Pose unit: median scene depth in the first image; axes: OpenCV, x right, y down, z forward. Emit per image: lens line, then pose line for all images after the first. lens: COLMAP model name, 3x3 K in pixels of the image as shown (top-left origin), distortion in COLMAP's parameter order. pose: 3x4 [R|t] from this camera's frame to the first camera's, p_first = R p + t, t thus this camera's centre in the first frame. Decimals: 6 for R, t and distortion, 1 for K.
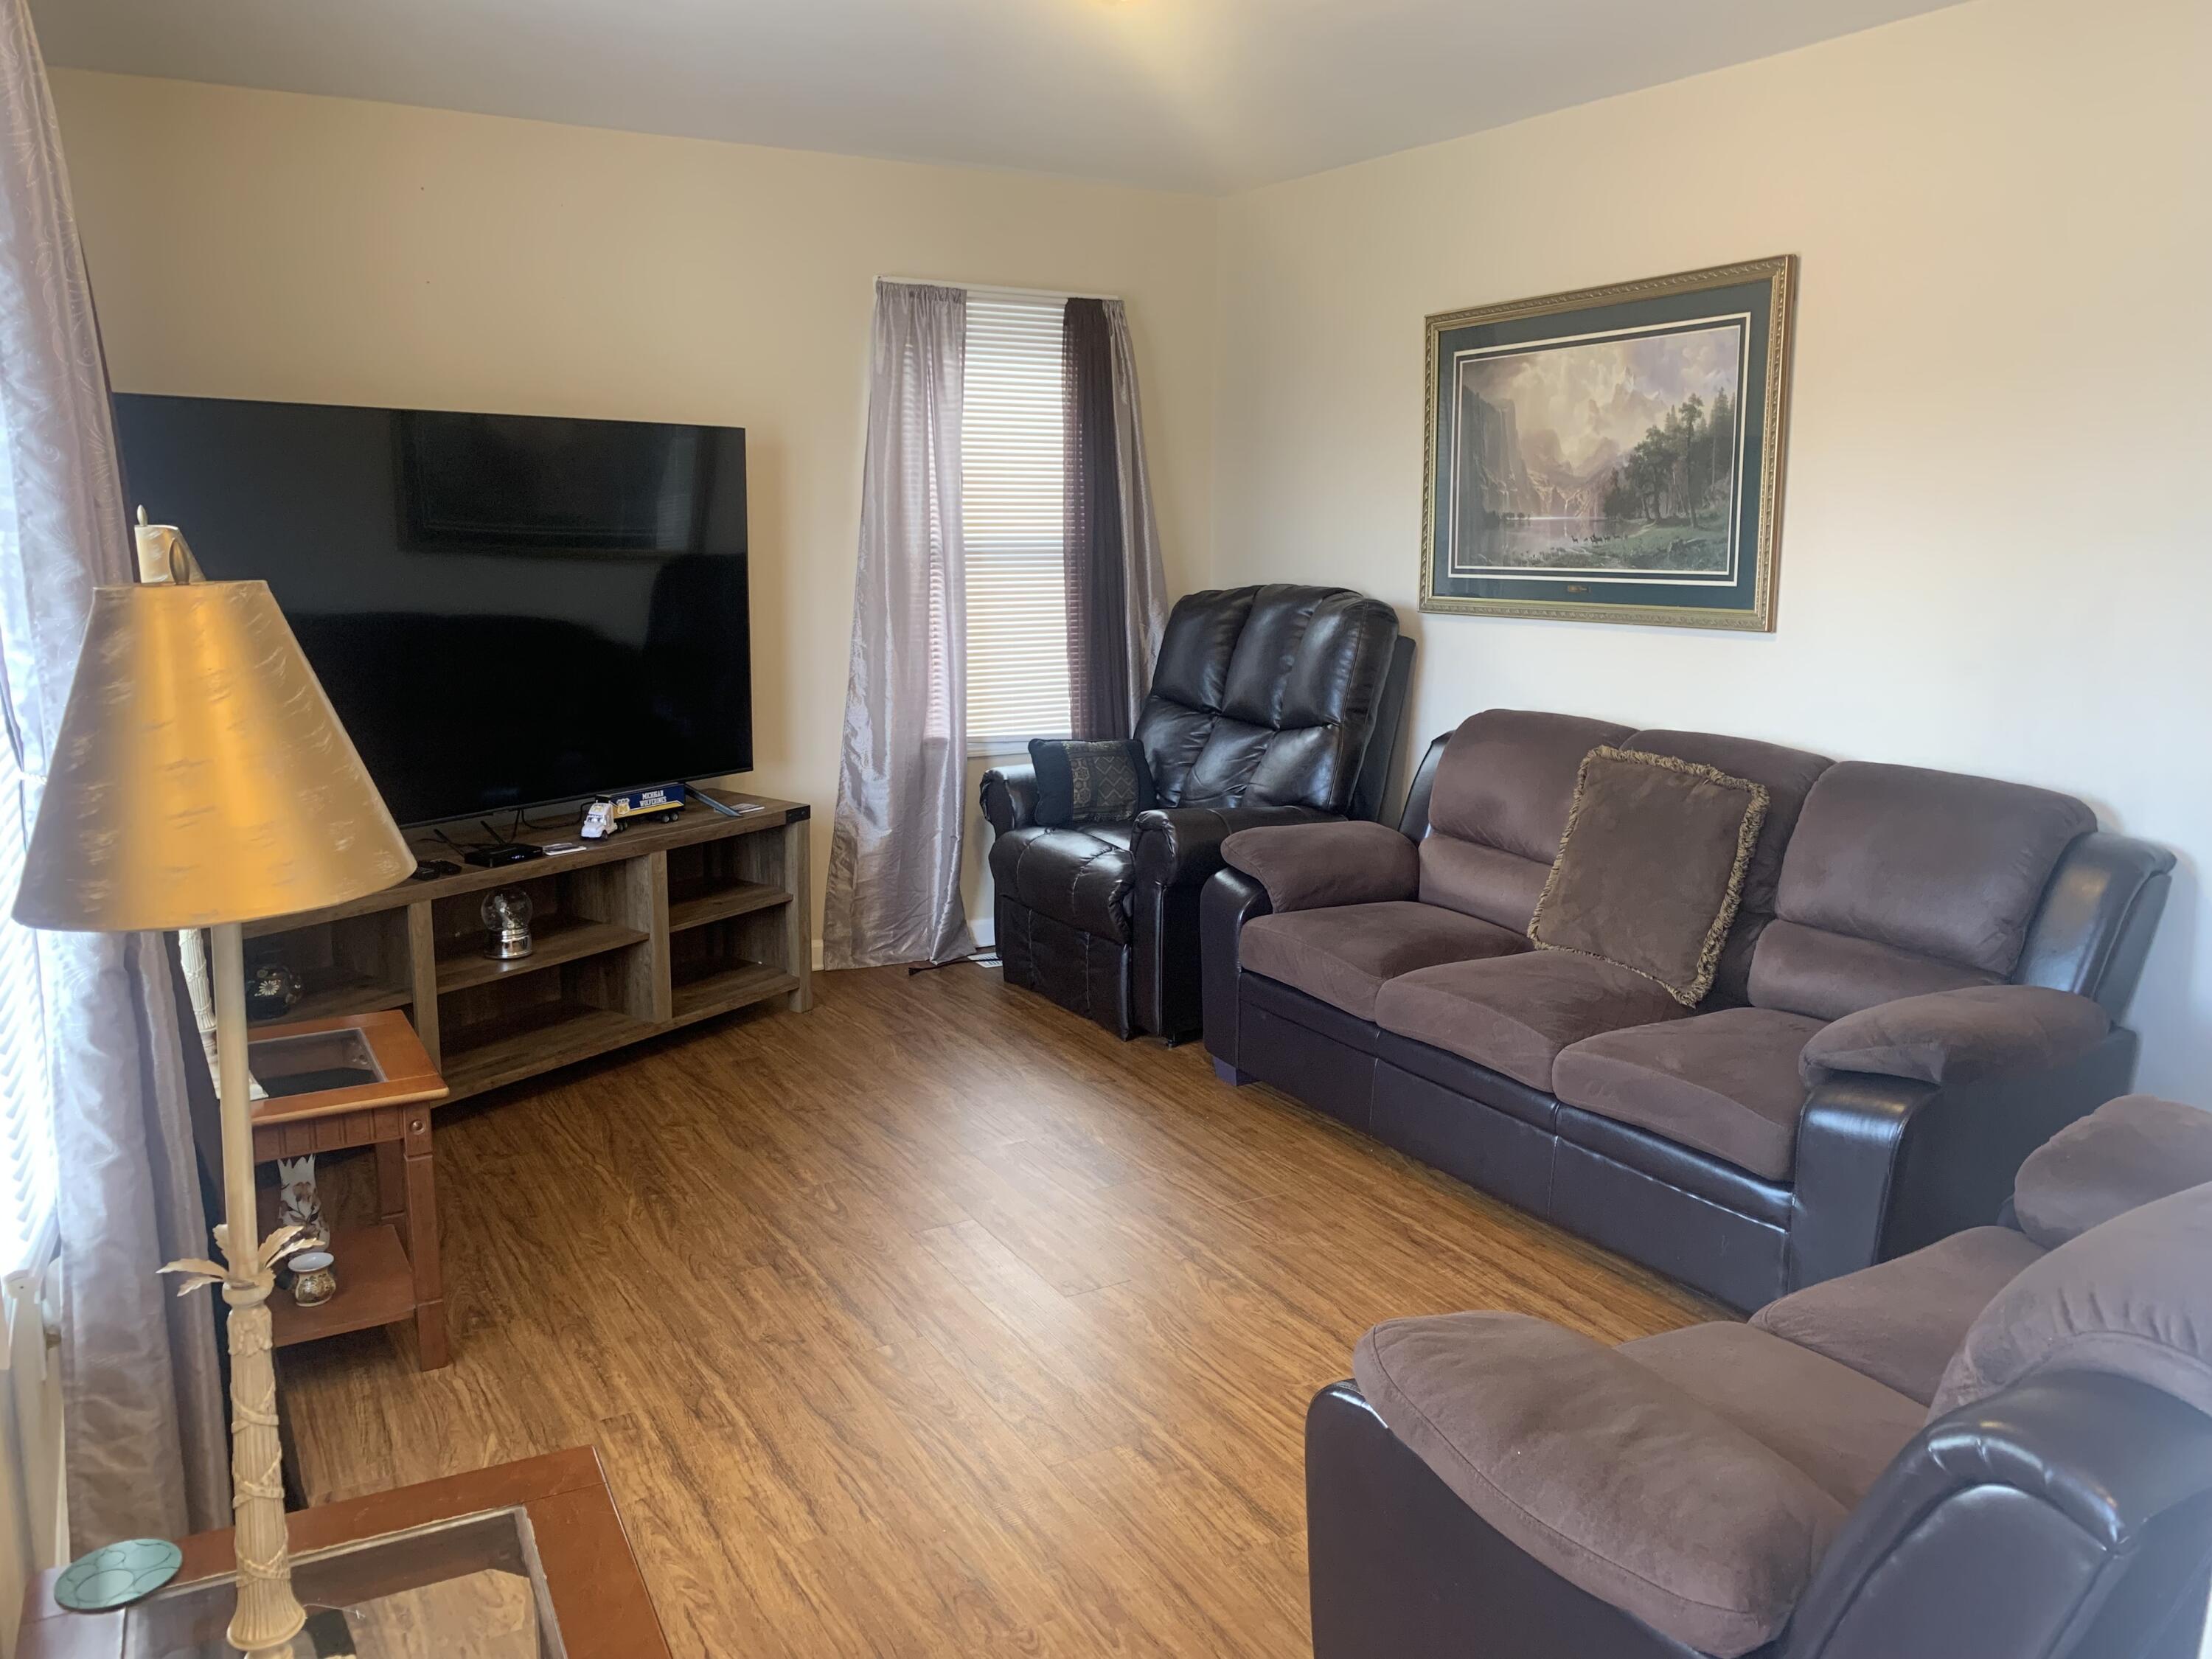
lens RADIAL K [[1699.4, 0, 1105.1], [0, 1699.4, 835.3], [0, 0, 1]] dist [0.022829, -0.001759]
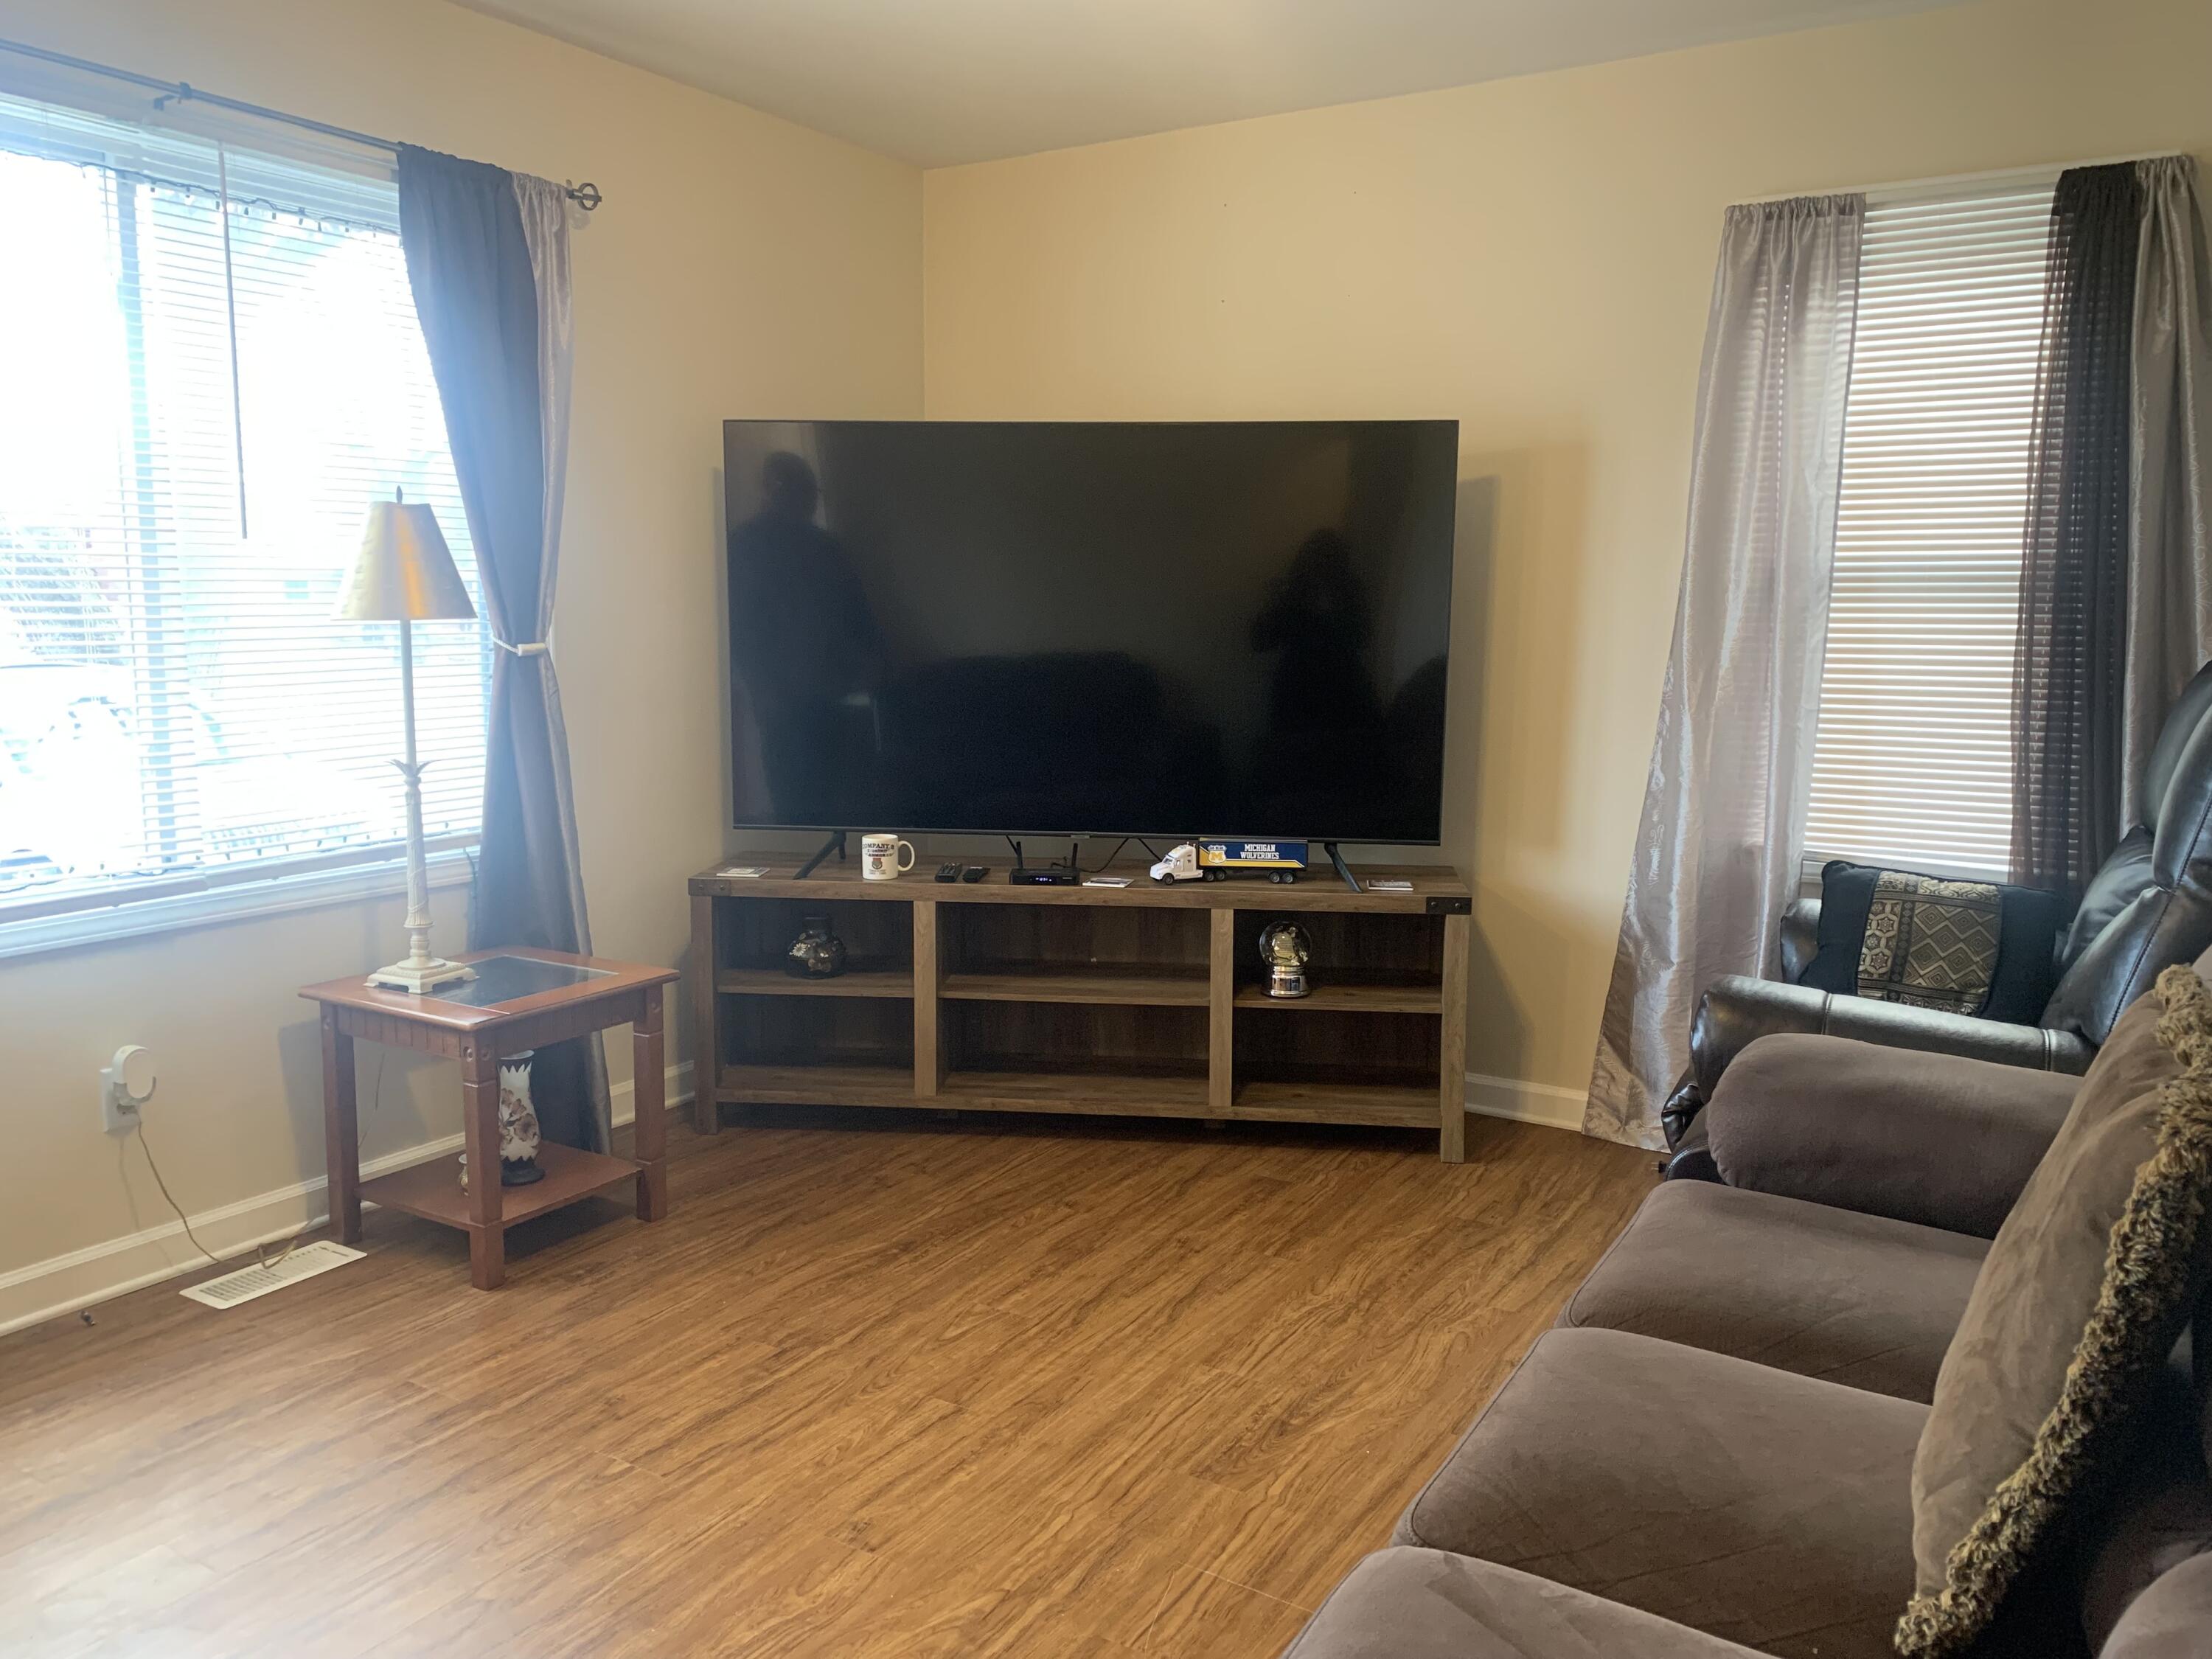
lens RADIAL K [[1699.4, 0, 1107.7], [0, 1699.4, 819.6], [0, 0, 1]] dist [0.022829, -0.001759]
pose [[0.472079, 0.111124, -0.874524, 0.470868], [-0.174372, 0.984194, 0.030932, -0.052966], [0.864139, 0.137890, 0.483994, 0.529390]]
